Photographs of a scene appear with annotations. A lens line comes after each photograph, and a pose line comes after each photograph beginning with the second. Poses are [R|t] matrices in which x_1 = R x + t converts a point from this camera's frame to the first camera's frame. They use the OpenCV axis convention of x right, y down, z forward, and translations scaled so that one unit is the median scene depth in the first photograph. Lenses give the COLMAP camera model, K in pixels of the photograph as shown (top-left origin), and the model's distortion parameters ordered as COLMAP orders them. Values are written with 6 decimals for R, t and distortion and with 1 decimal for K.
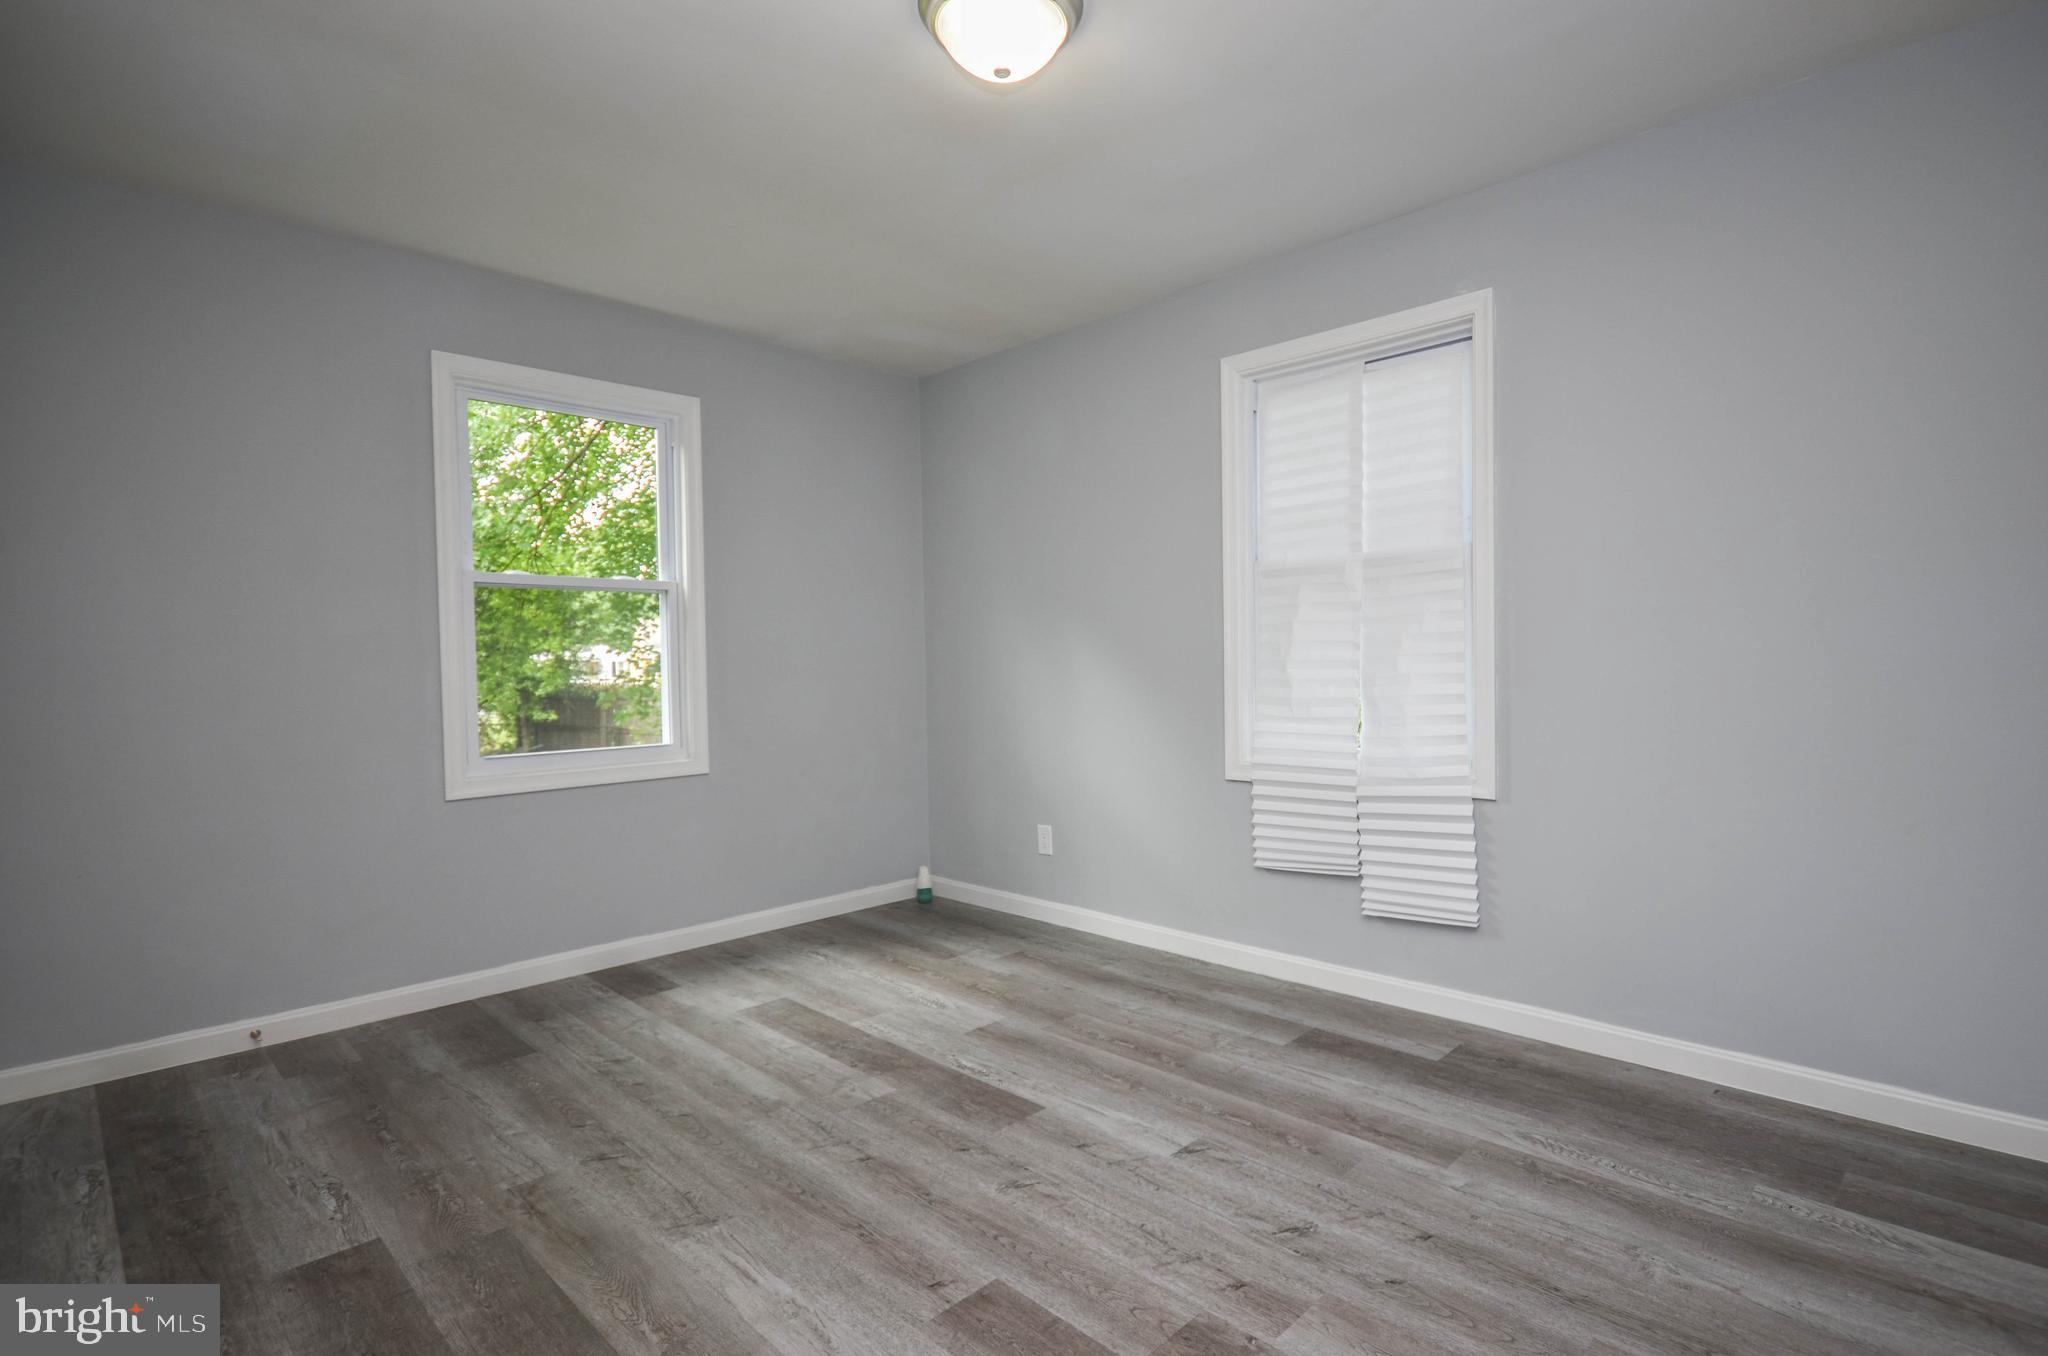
lens RADIAL K [[985.2, 0, 1051.6], [0, 985.2, 684.5], [0, 0, 1]] dist [0.007874, 0.000481]
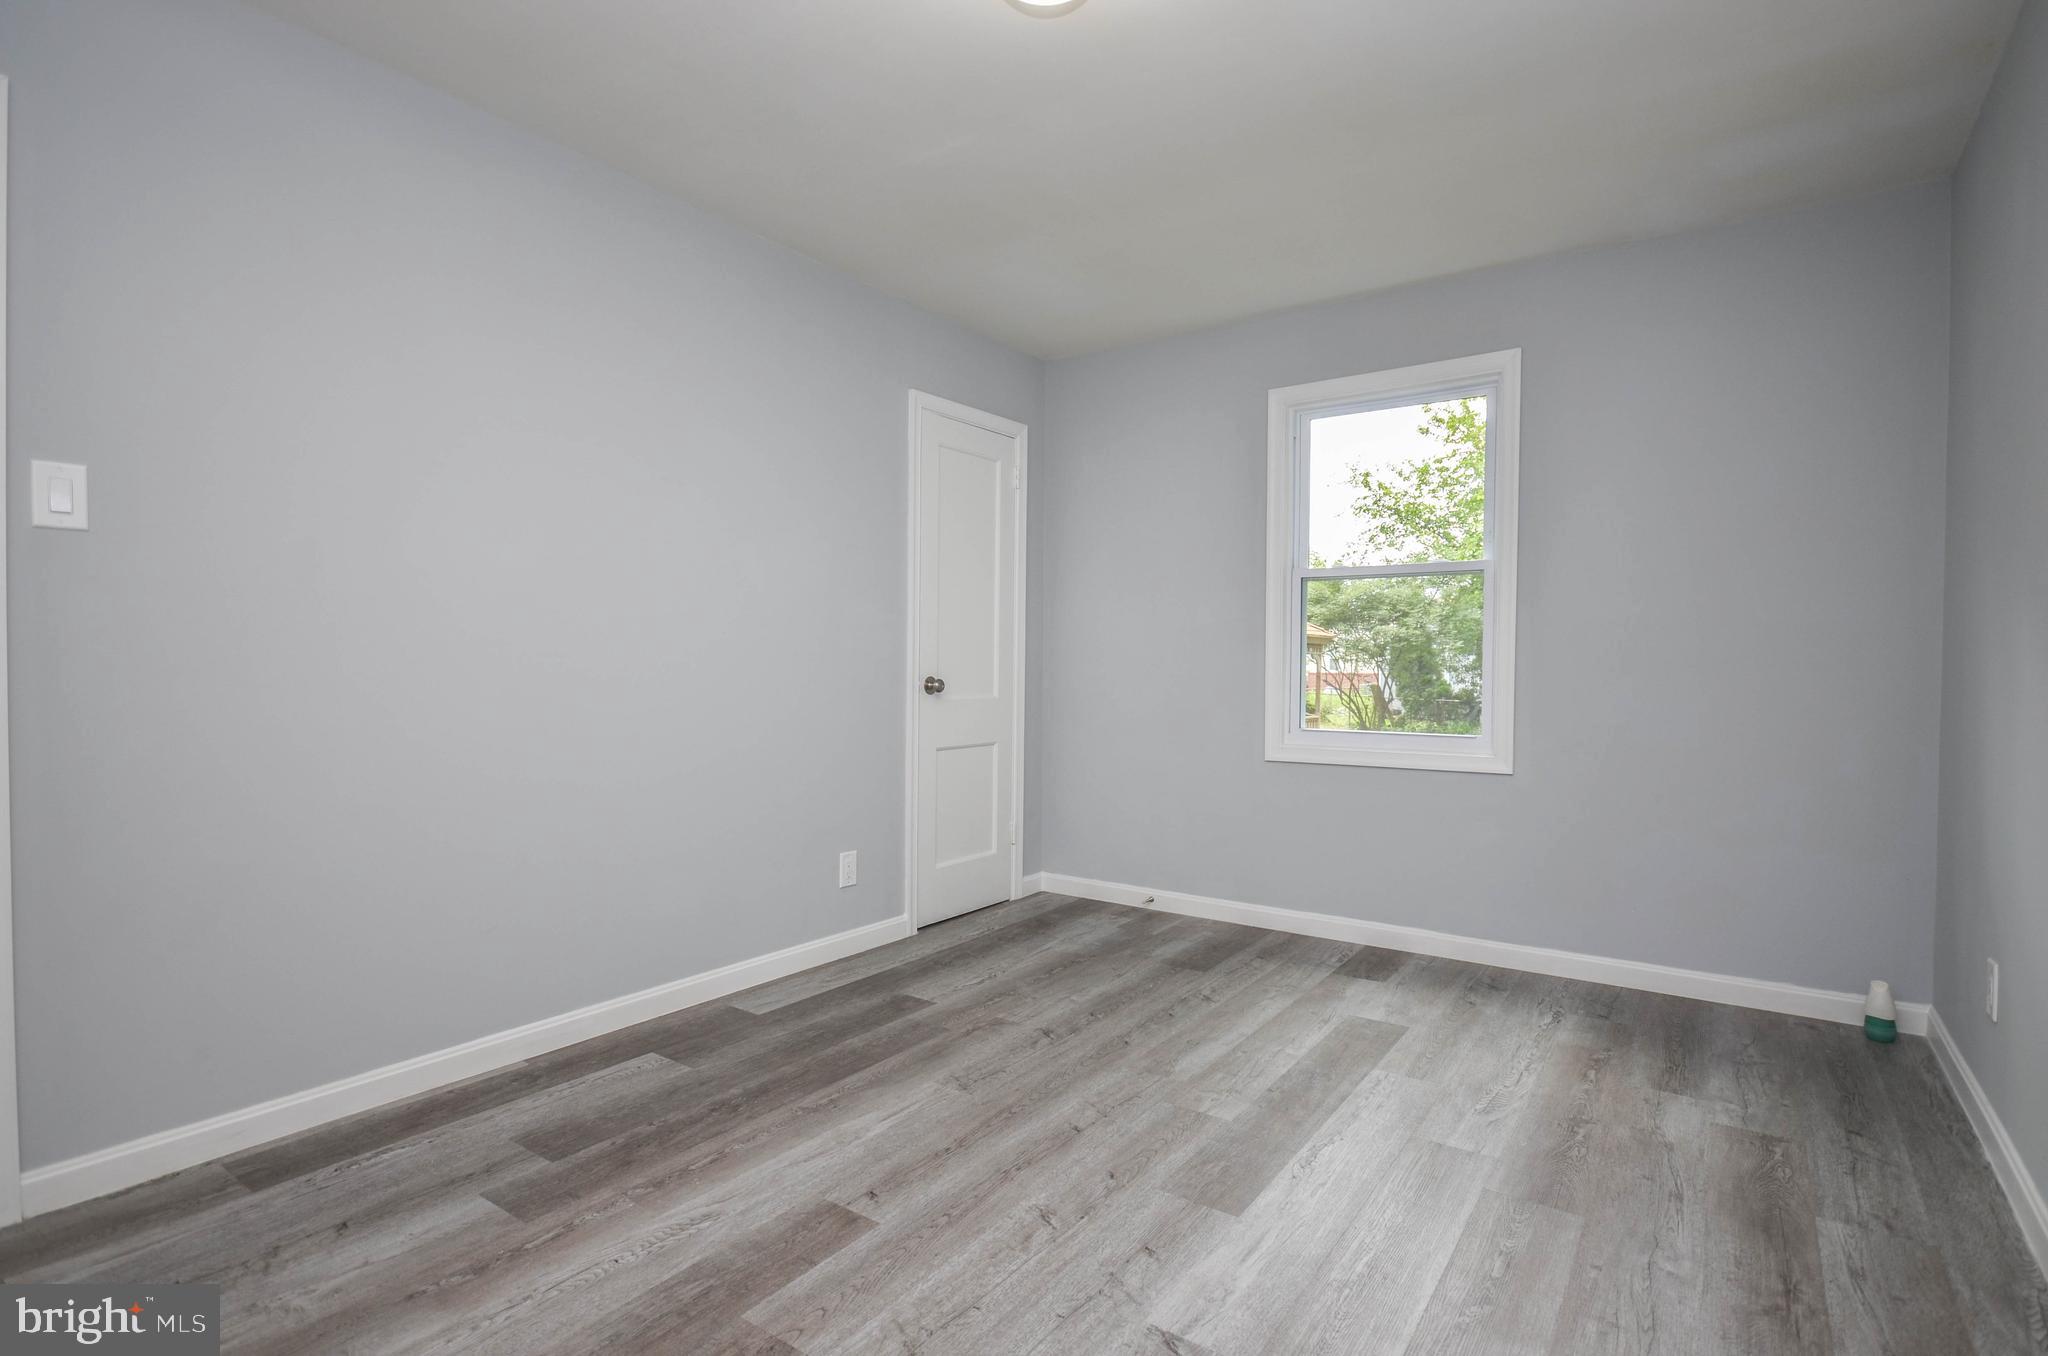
lens RADIAL K [[985.2, 0, 1051.6], [0, 985.2, 684.5], [0, 0, 1]] dist [0.007874, 0.000481]
pose [[0.176474, 0.035835, -0.983653, 0.627292], [-0.031016, 0.999043, 0.030831, -0.006374], [0.983816, 0.025068, 0.177417, 0.620078]]
